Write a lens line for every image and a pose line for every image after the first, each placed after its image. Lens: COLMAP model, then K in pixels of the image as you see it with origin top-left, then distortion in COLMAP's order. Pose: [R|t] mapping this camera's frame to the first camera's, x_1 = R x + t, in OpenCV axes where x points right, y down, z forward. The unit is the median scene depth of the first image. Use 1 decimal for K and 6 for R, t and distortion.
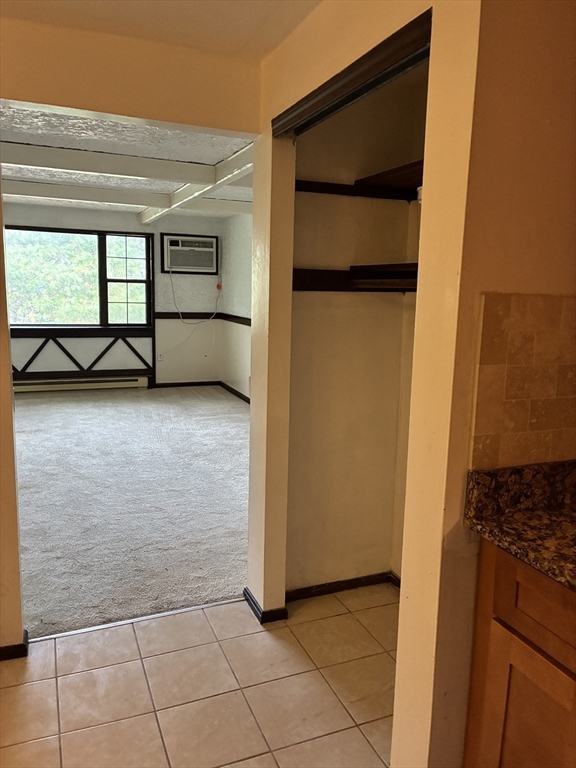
lens RADIAL K [[578.0, 0, 287.5], [0, 578.0, 380.8], [0, 0, 1]] dist [0.006058, 0.001152]
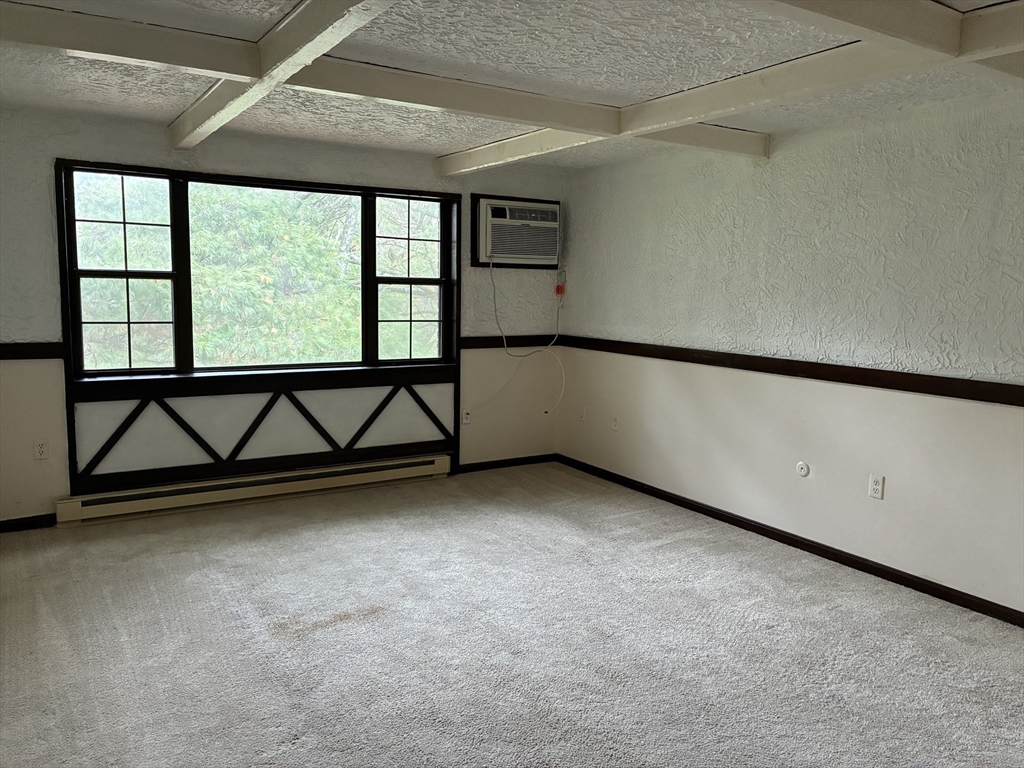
lens RADIAL K [[778.7, 0, 510.0], [0, 778.7, 378.5], [0, 0, 1]] dist [0.089050, -0.111941]
pose [[0.986251, -0.027939, 0.162876, -0.307462], [0.033679, 0.998901, -0.032584, -0.053819], [-0.161787, 0.037622, 0.986108, 0.262594]]
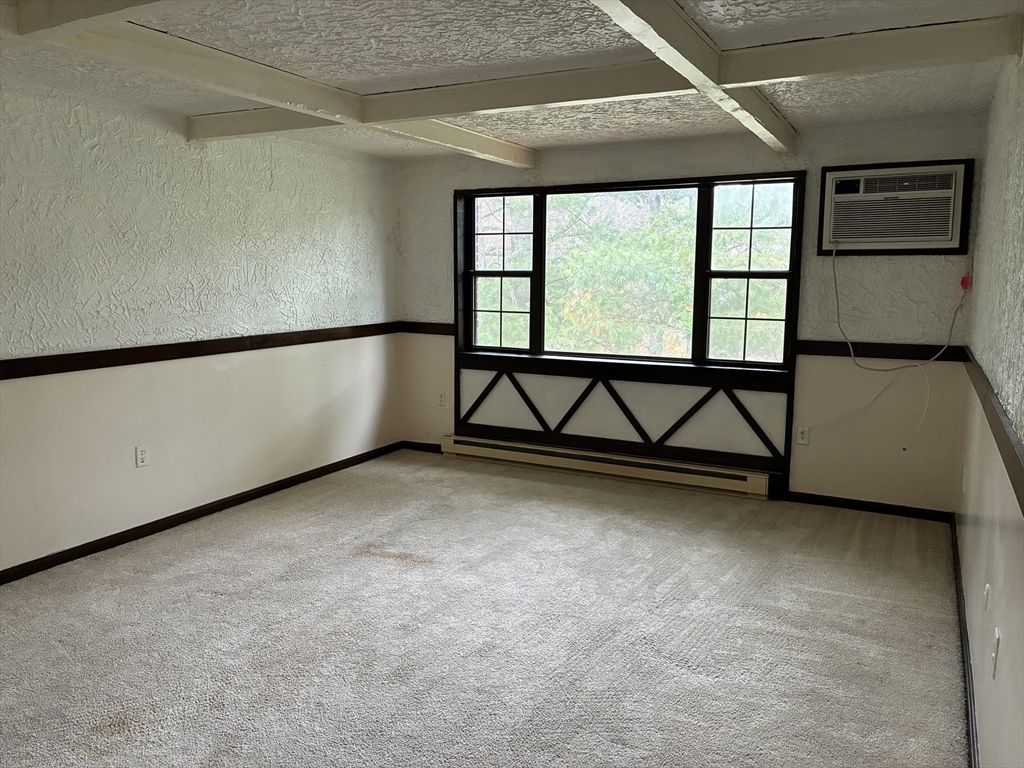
lens RADIAL K [[770.7, 0, 512.0], [0, 770.7, 384.0], [0, 0, 1]] dist [0.006058, 0.001152]
pose [[0.636049, 0.085443, -0.766904, 0.104254], [-0.111368, 0.993610, 0.018336, -0.070145], [0.763570, 0.073746, 0.641500, 0.433851]]
